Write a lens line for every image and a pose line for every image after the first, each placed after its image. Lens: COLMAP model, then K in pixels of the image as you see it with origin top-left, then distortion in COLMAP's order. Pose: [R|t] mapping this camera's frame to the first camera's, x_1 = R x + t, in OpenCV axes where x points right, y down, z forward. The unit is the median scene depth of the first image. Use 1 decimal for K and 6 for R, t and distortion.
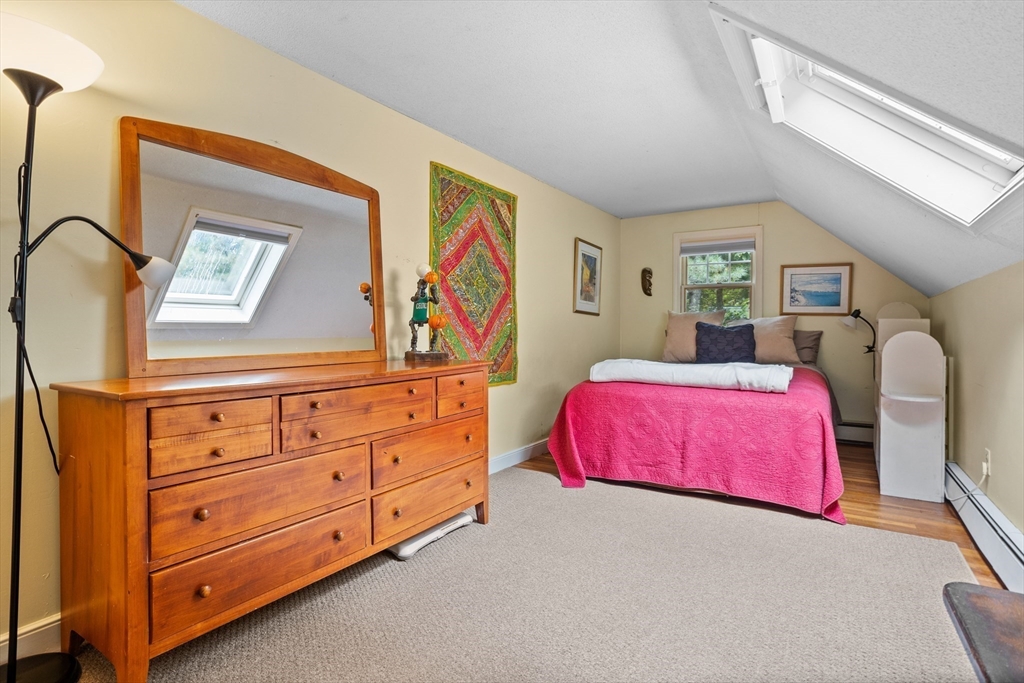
lens RADIAL K [[502.9, 0, 522.6], [0, 502.9, 331.8], [0, 0, 1]] dist [-0.037129, 0.024608]
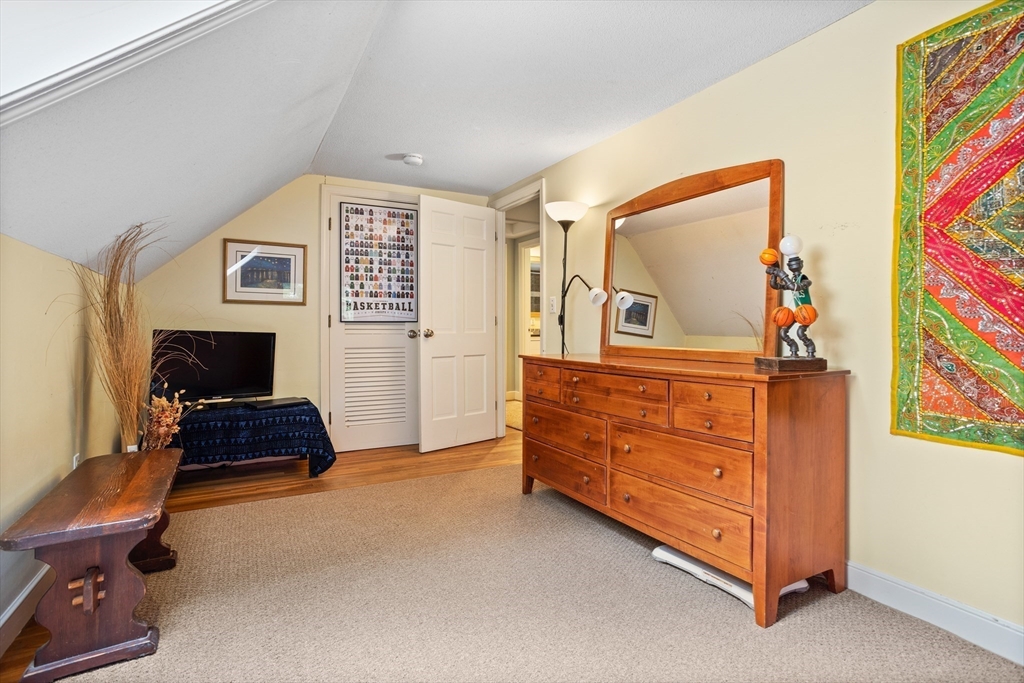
lens RADIAL K [[502.9, 0, 522.6], [0, 502.9, 331.8], [0, 0, 1]] dist [-0.037129, 0.024608]
pose [[-0.460365, -0.000497, -0.887730, 0.760509], [-0.007298, 0.999968, 0.003224, 0.003627], [0.887700, 0.007963, -0.460354, 1.211523]]
